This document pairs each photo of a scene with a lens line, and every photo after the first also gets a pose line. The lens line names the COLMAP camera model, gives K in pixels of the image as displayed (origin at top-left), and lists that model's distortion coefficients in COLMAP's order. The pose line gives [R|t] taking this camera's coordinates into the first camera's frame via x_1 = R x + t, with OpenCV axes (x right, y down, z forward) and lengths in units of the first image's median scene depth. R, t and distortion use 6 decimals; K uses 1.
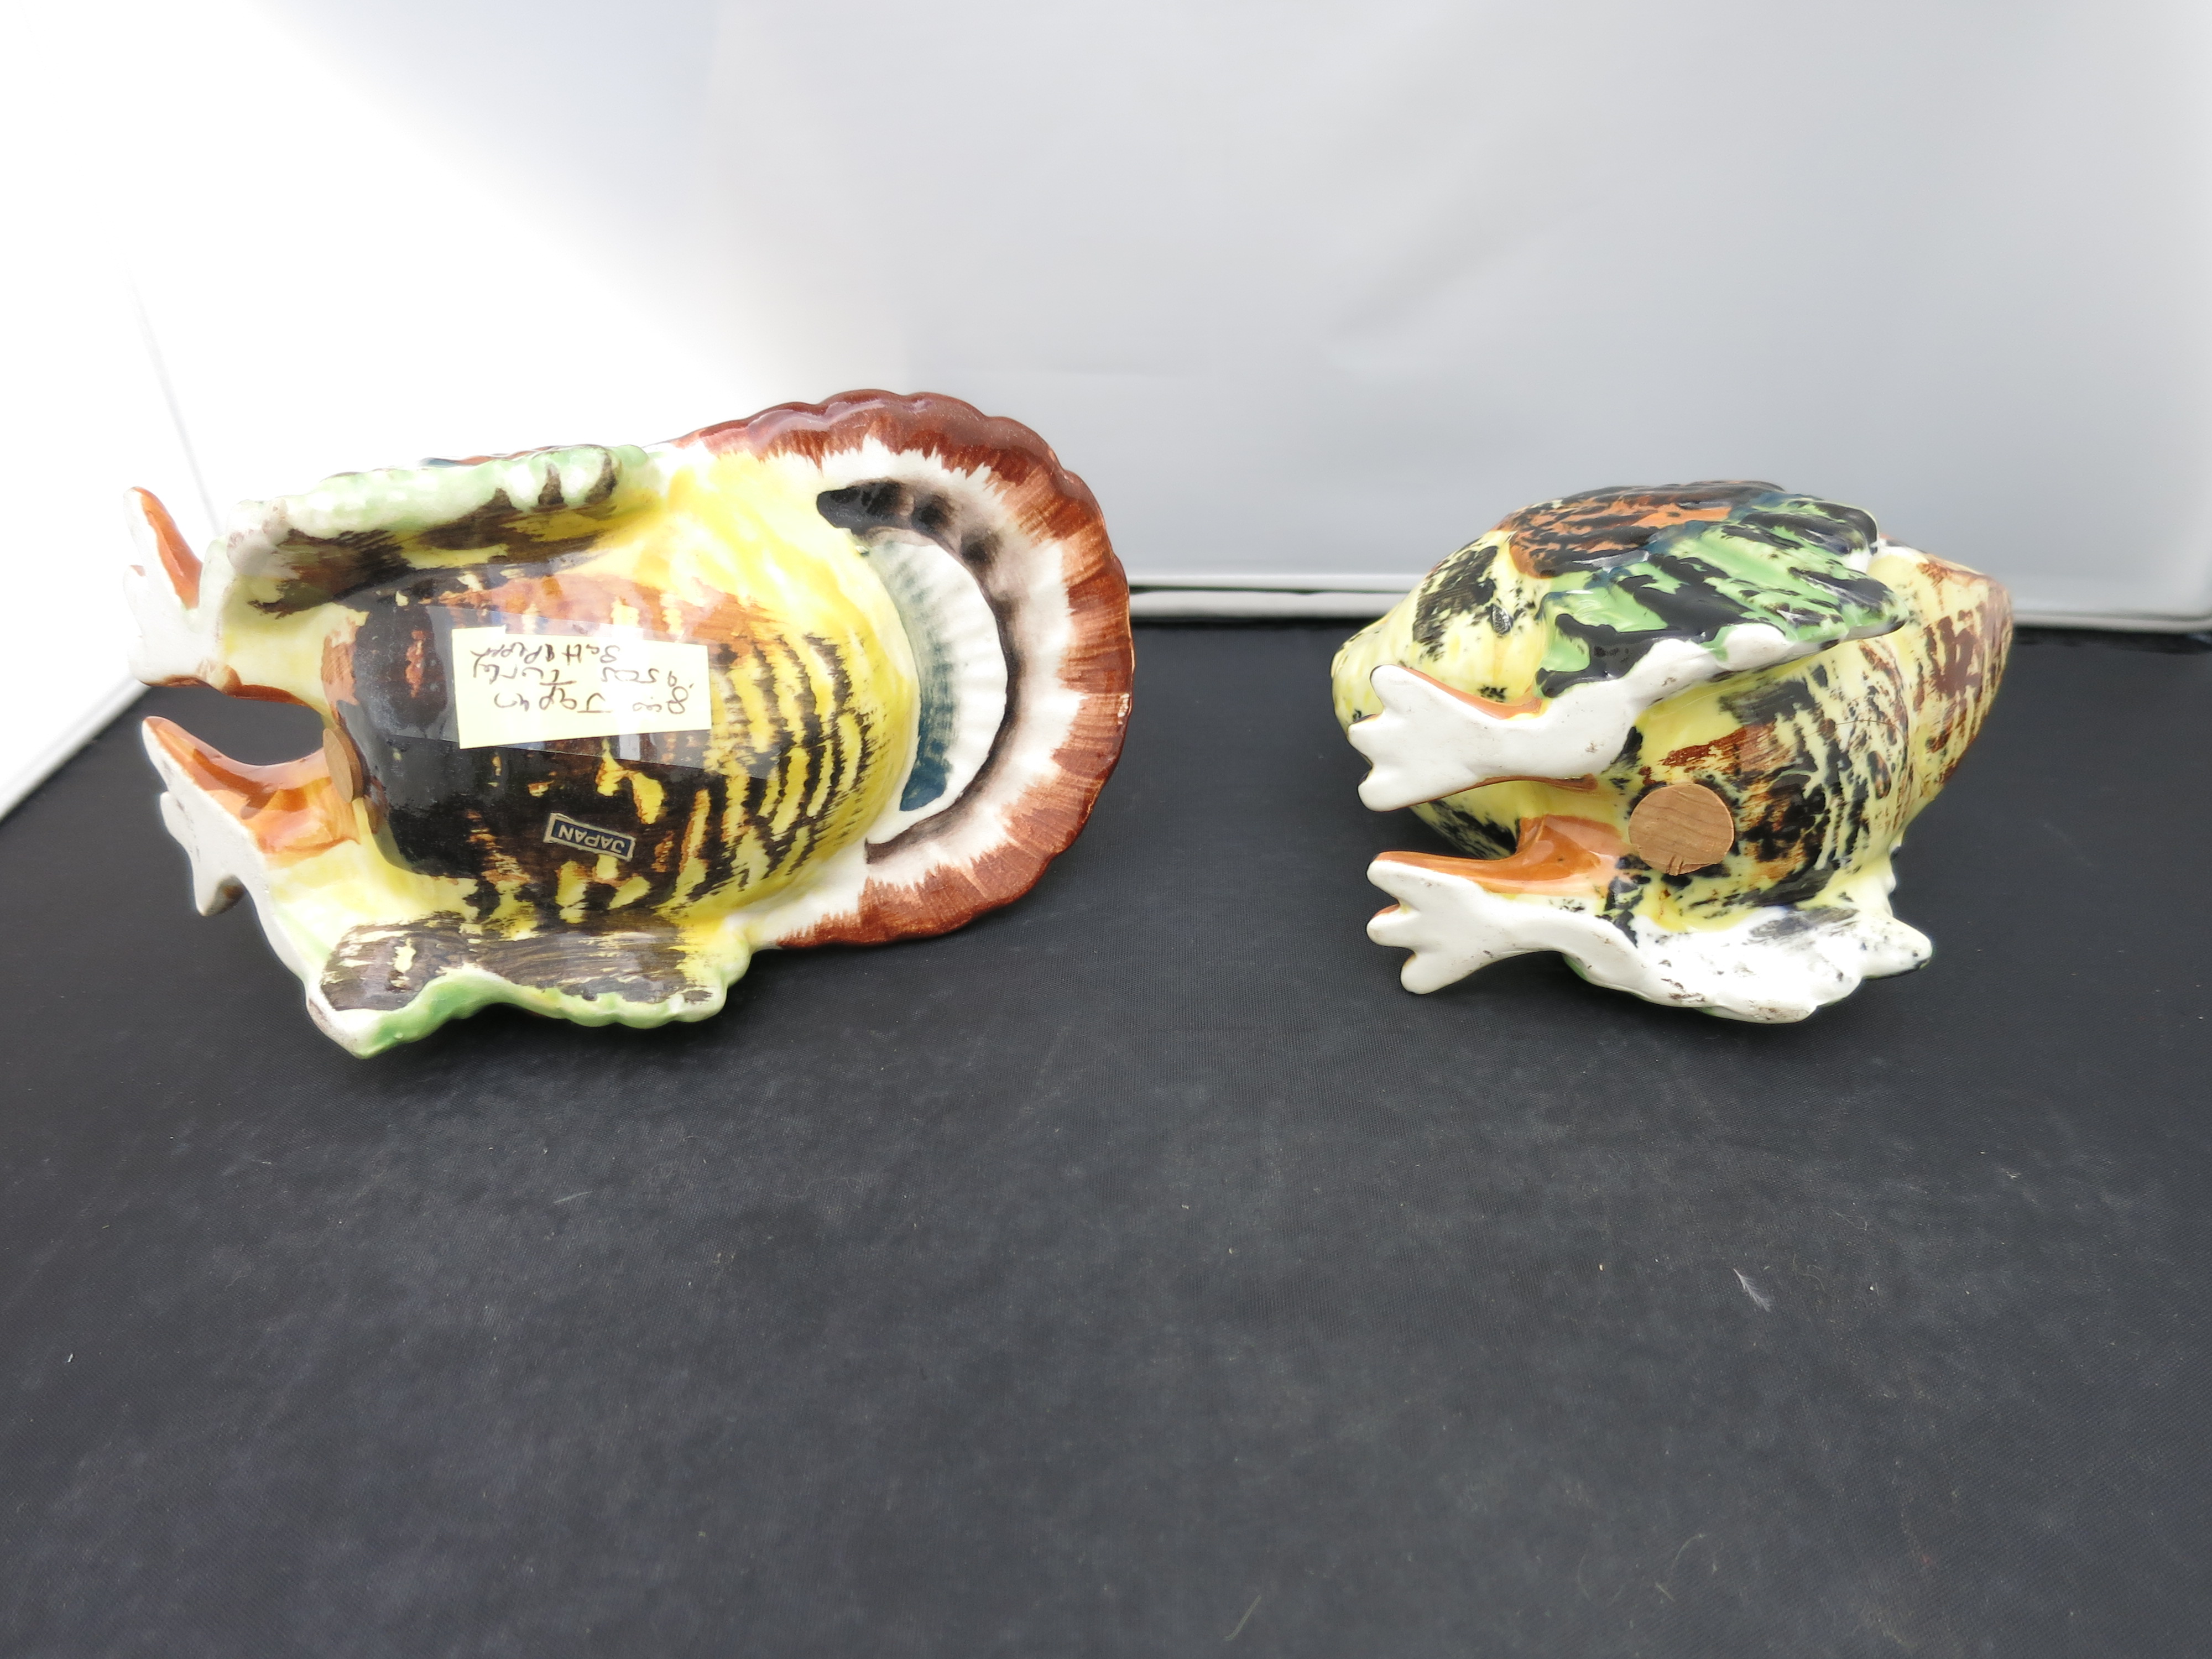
lens RADIAL K [[1645.9, 0, 1111.0], [0, 1645.9, 802.5], [0, 0, 1]] dist [-0.025780, 0.002100]
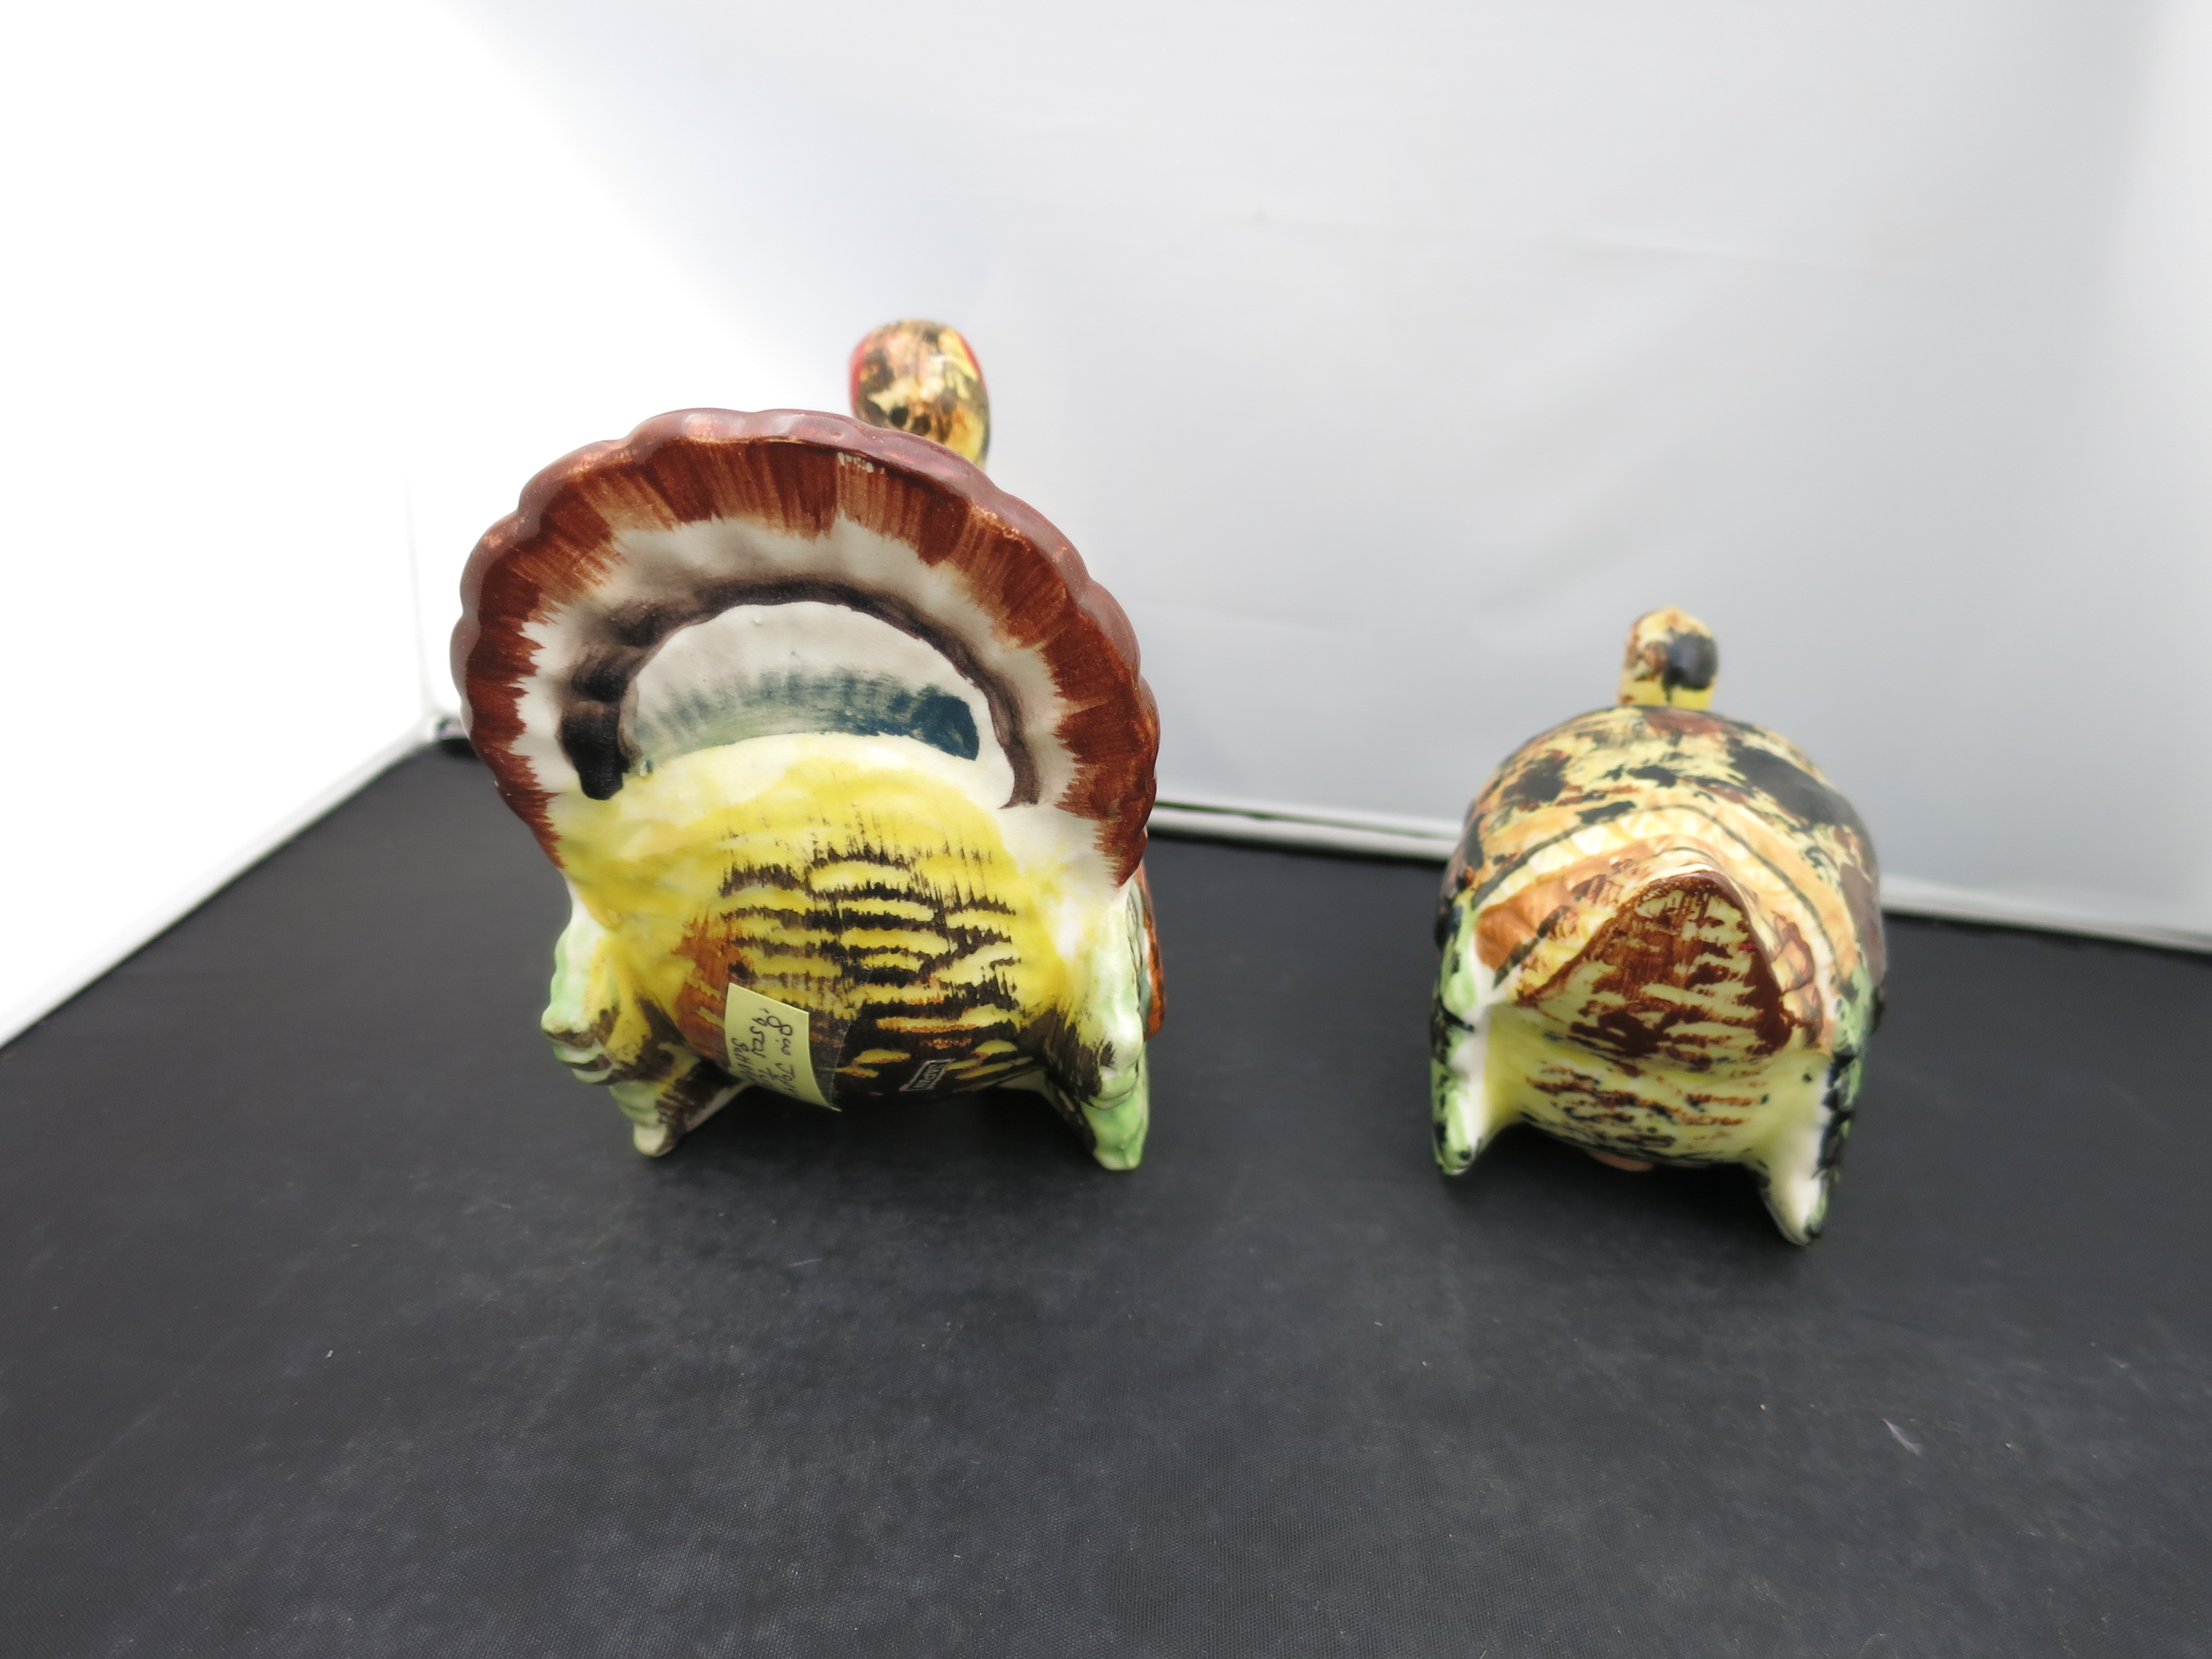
lens RADIAL K [[1645.9, 0, 1111.0], [0, 1645.9, 802.5], [0, 0, 1]] dist [-0.025780, 0.002100]
pose [[0.009700, -0.321317, -0.946922, 0.652278], [0.935493, 0.337411, -0.104910, 0.165867], [0.353211, -0.884822, 0.303863, 0.831342]]
